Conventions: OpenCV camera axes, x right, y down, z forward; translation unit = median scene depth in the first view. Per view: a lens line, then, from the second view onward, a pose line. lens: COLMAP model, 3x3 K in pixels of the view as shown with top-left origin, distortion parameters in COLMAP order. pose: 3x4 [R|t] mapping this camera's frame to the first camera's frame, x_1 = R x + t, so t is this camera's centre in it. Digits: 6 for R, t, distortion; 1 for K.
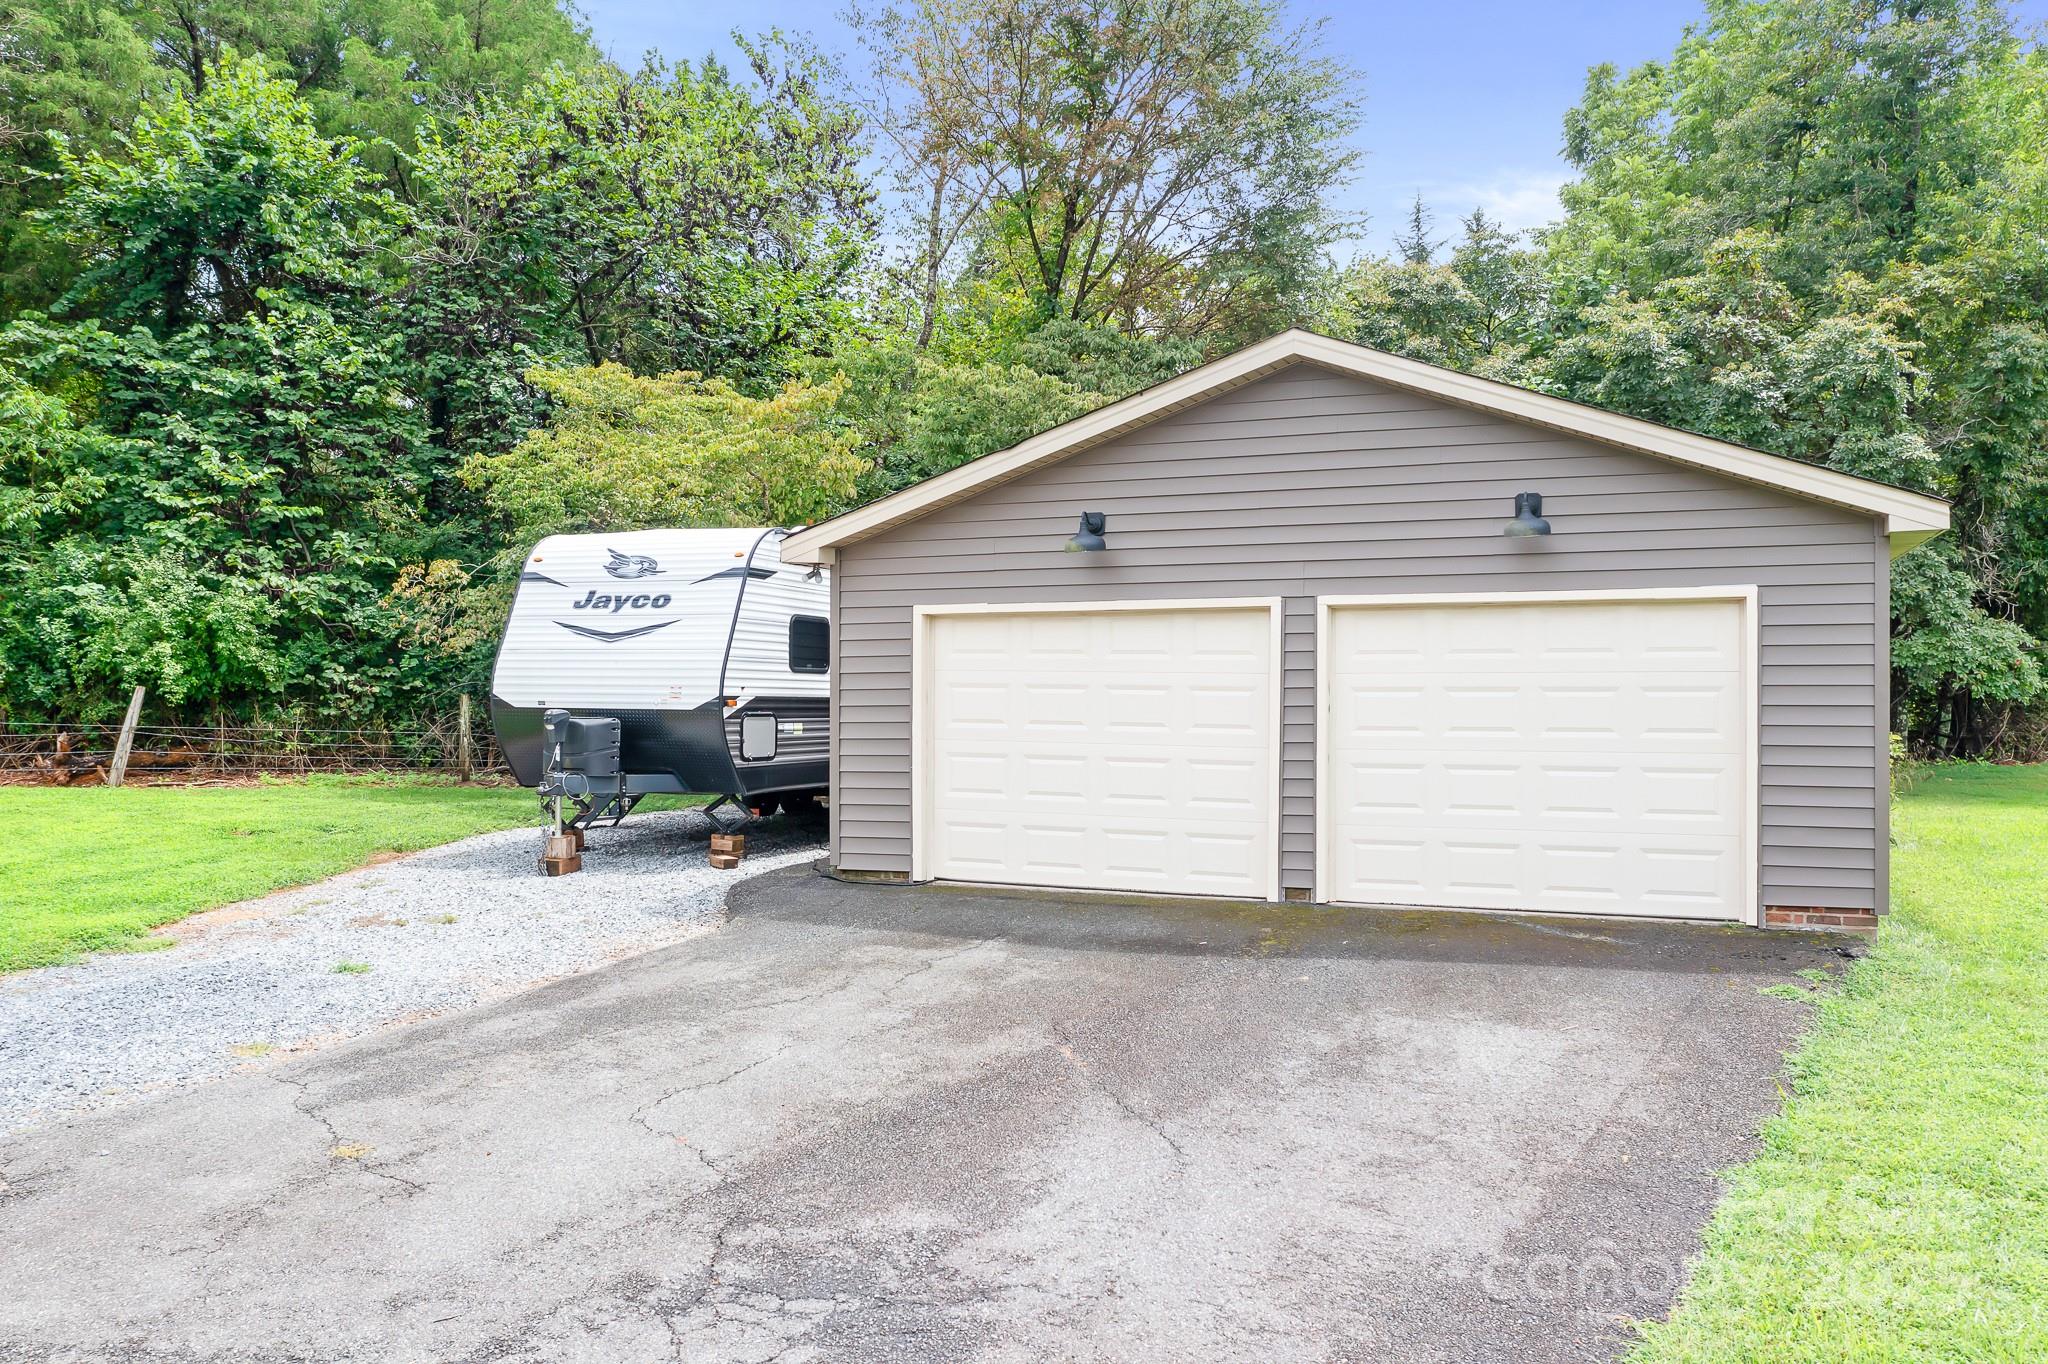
lens RADIAL K [[1625.9, 0, 1030.3], [0, 1625.9, 659.6], [0, 0, 1]] dist [-0.027160, 0.011175]
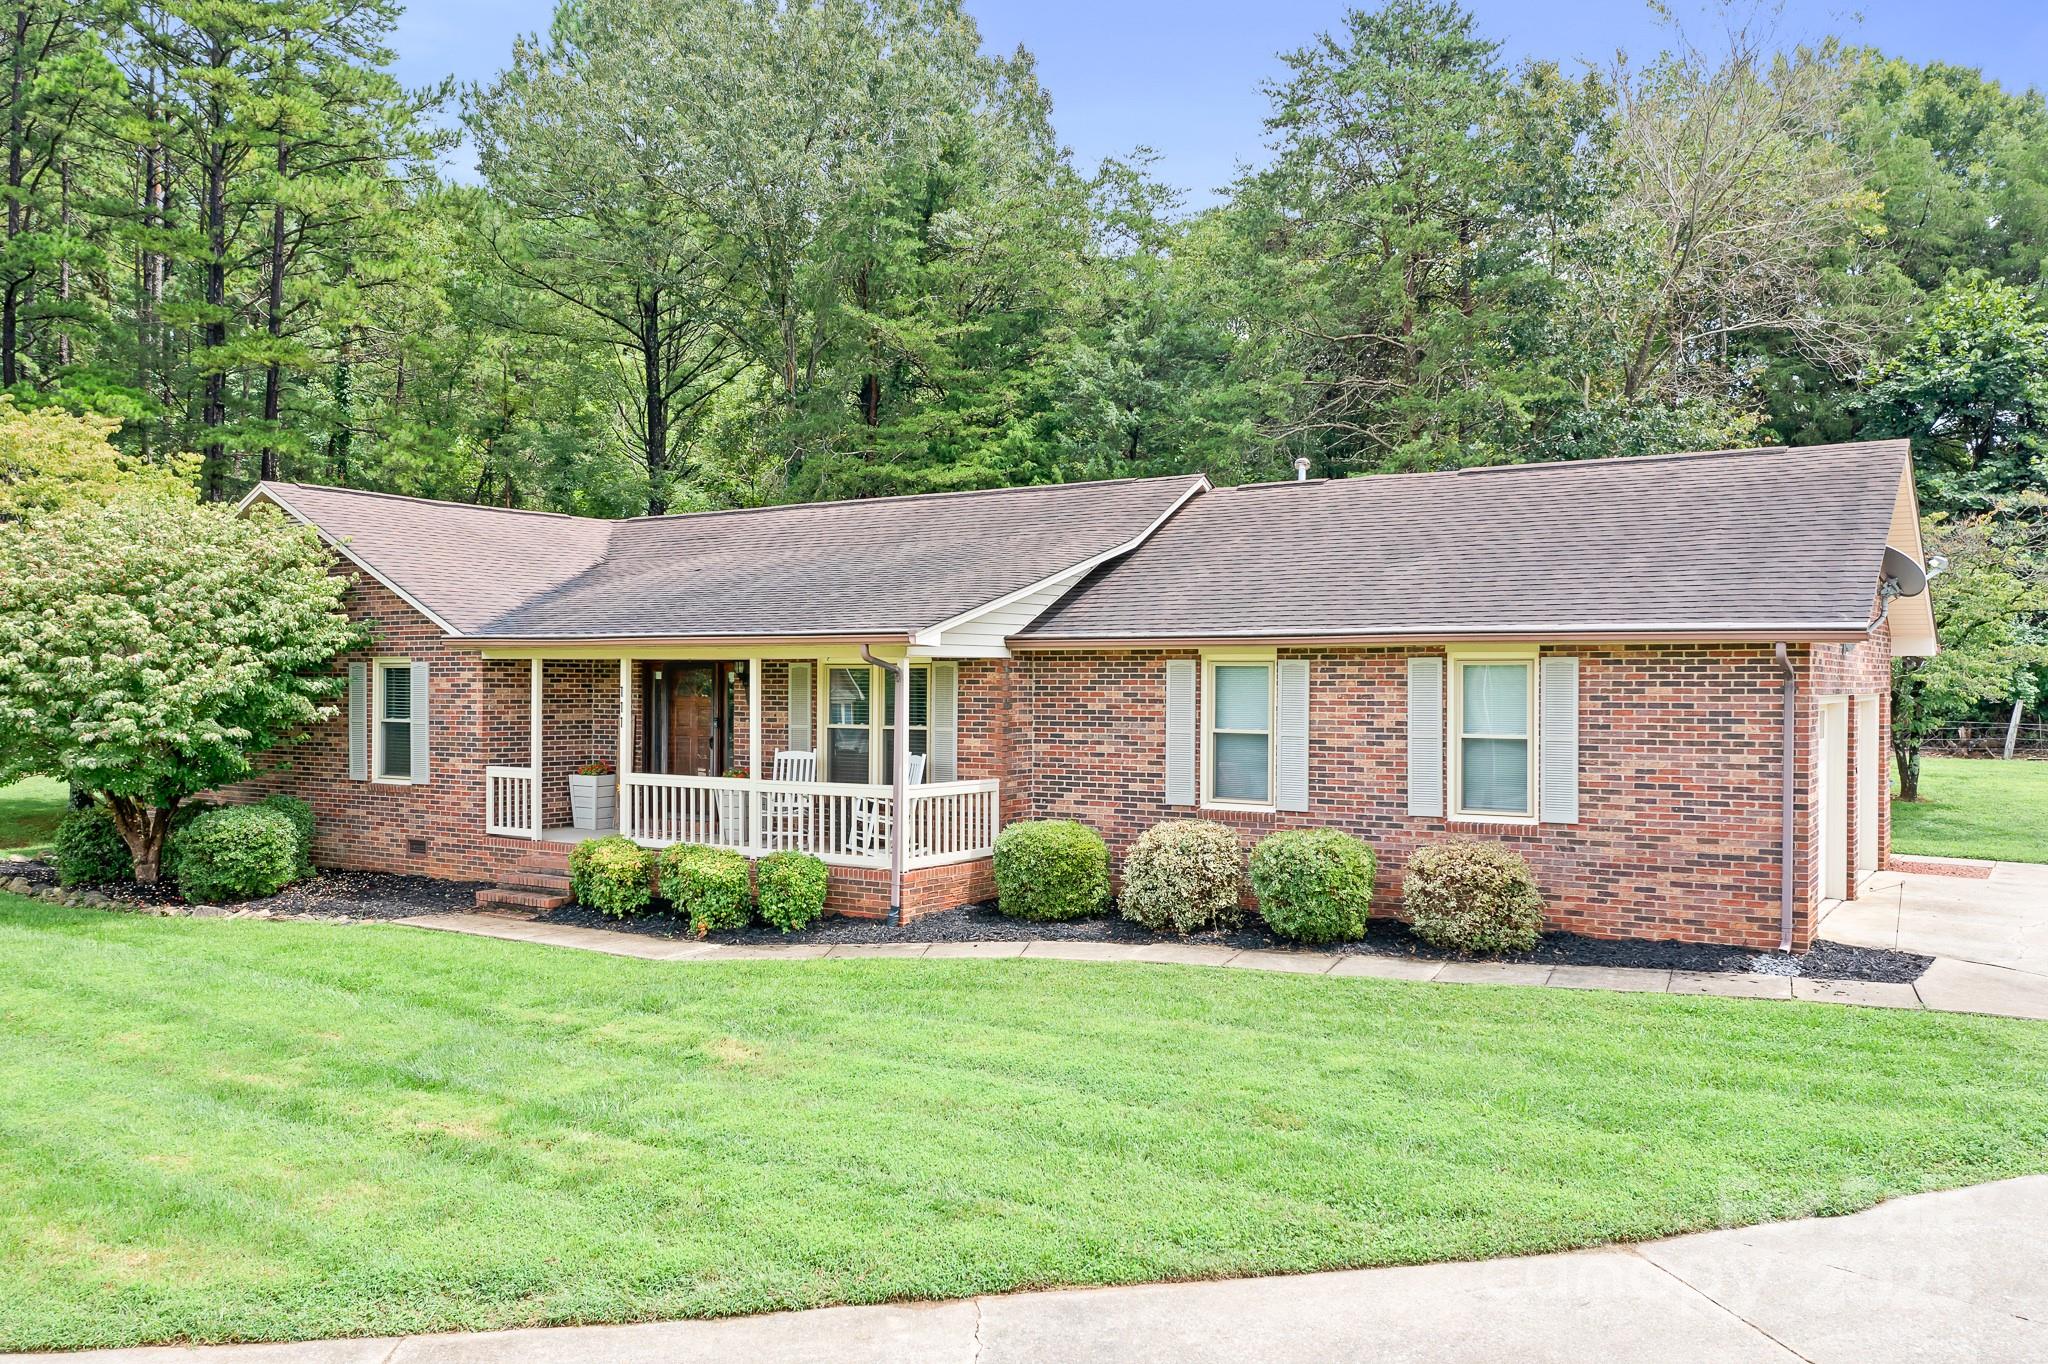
lens RADIAL K [[1625.9, 0, 1030.3], [0, 1625.9, 659.6], [0, 0, 1]] dist [-0.027160, 0.011175]
pose [[0.810049, -0.008543, -0.586300, -0.394997], [0.019060, 0.999749, 0.011767, -0.061741], [0.586052, -0.020707, 0.810009, -0.910361]]
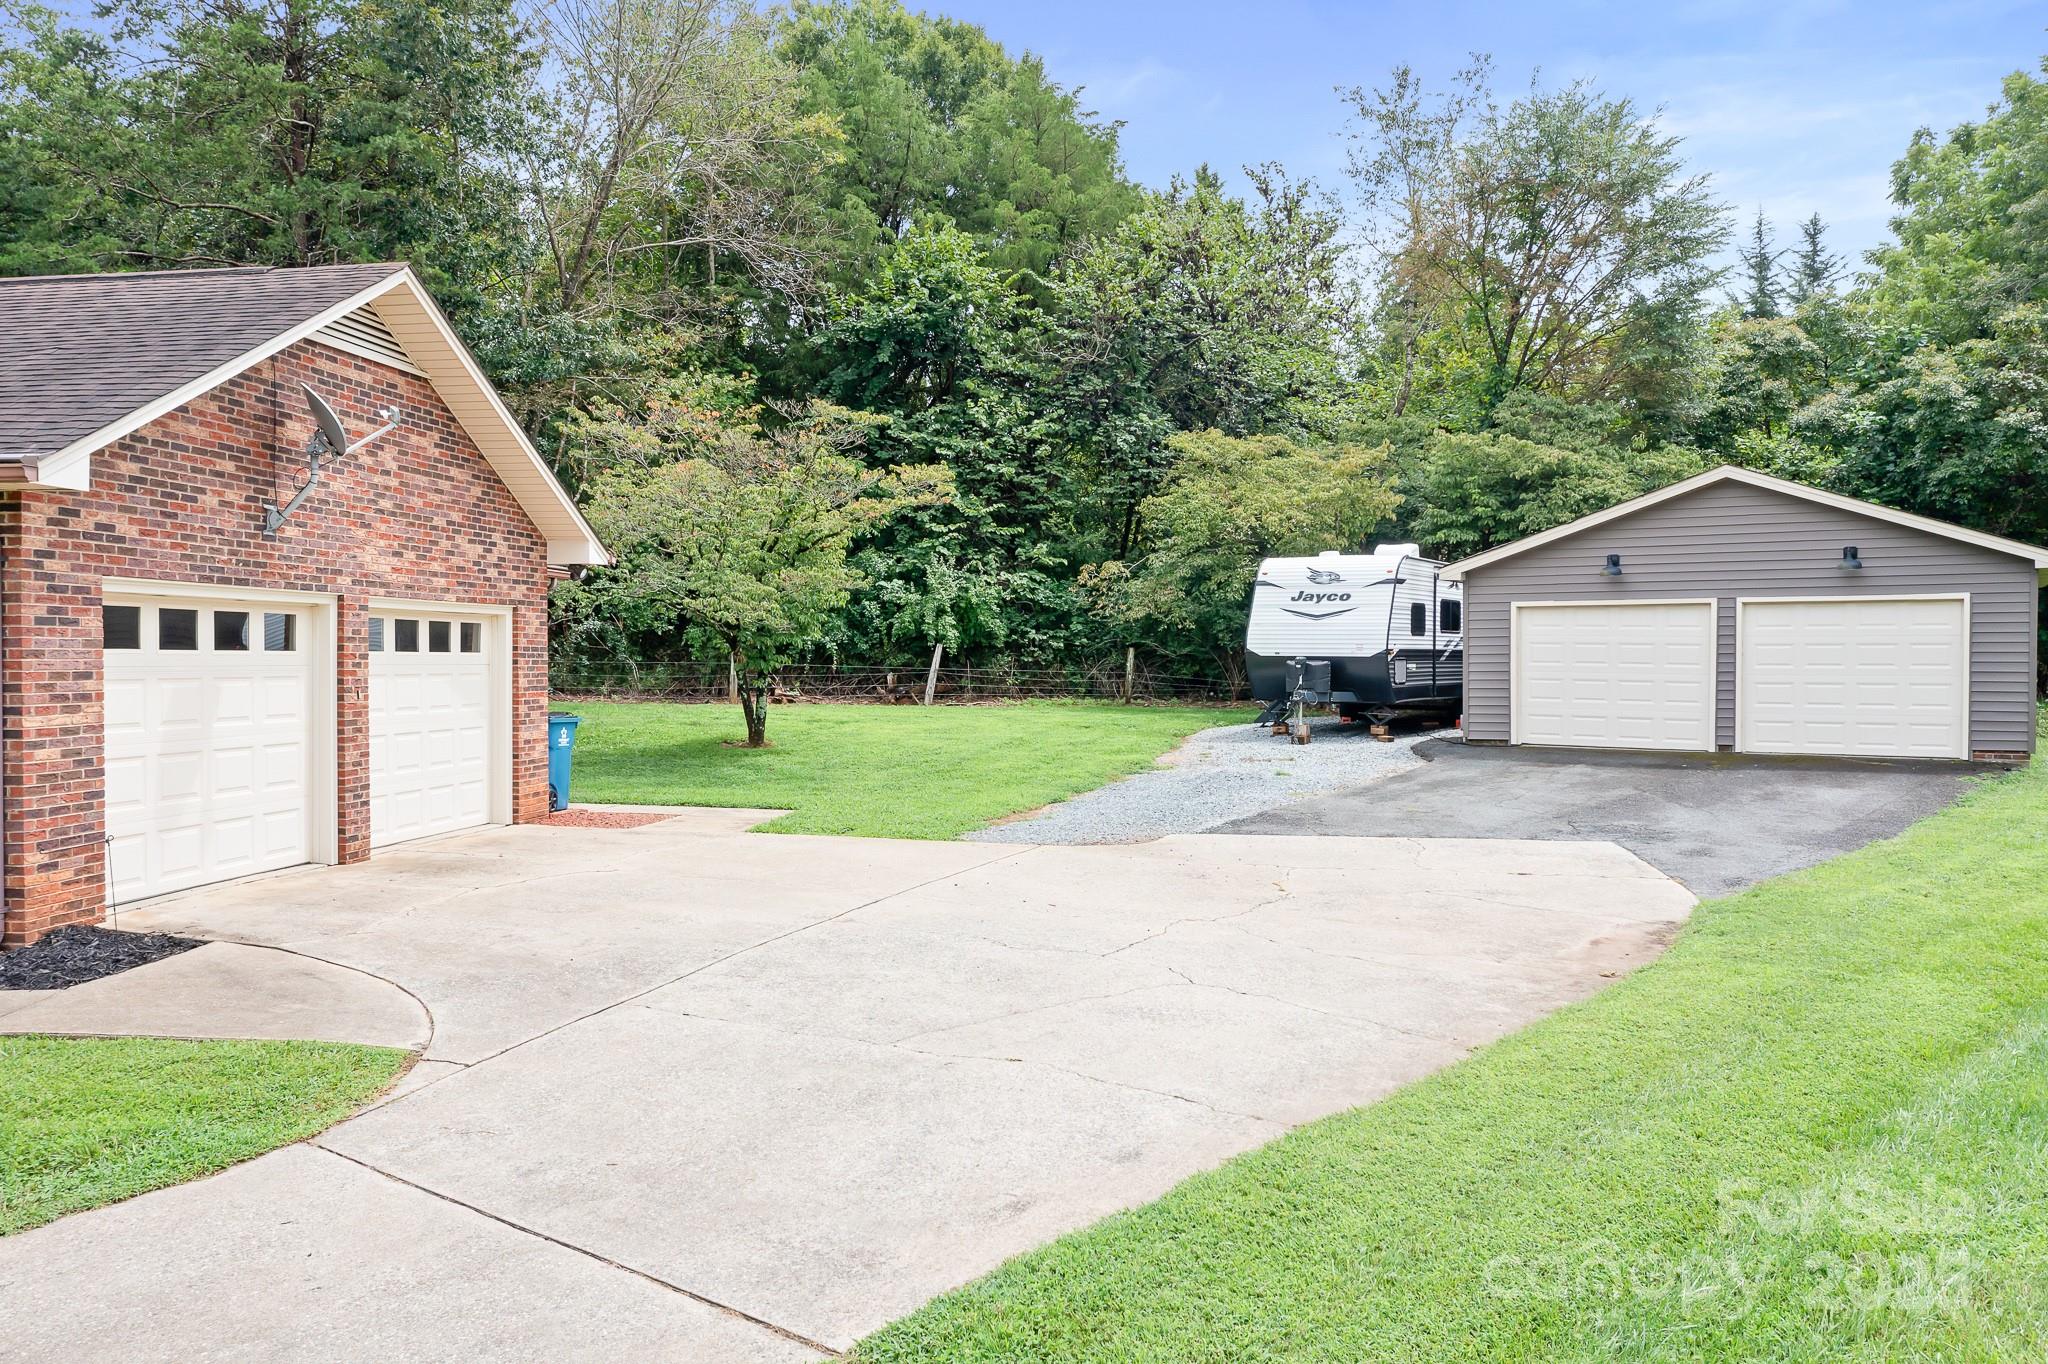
lens RADIAL K [[1625.9, 0, 1030.3], [0, 1625.9, 659.6], [0, 0, 1]] dist [-0.027160, 0.011175]
pose [[0.984015, -0.004357, -0.178031, -0.167864], [0.010314, 0.999417, 0.032549, -0.019371], [0.177785, -0.033865, 0.983486, -0.575188]]
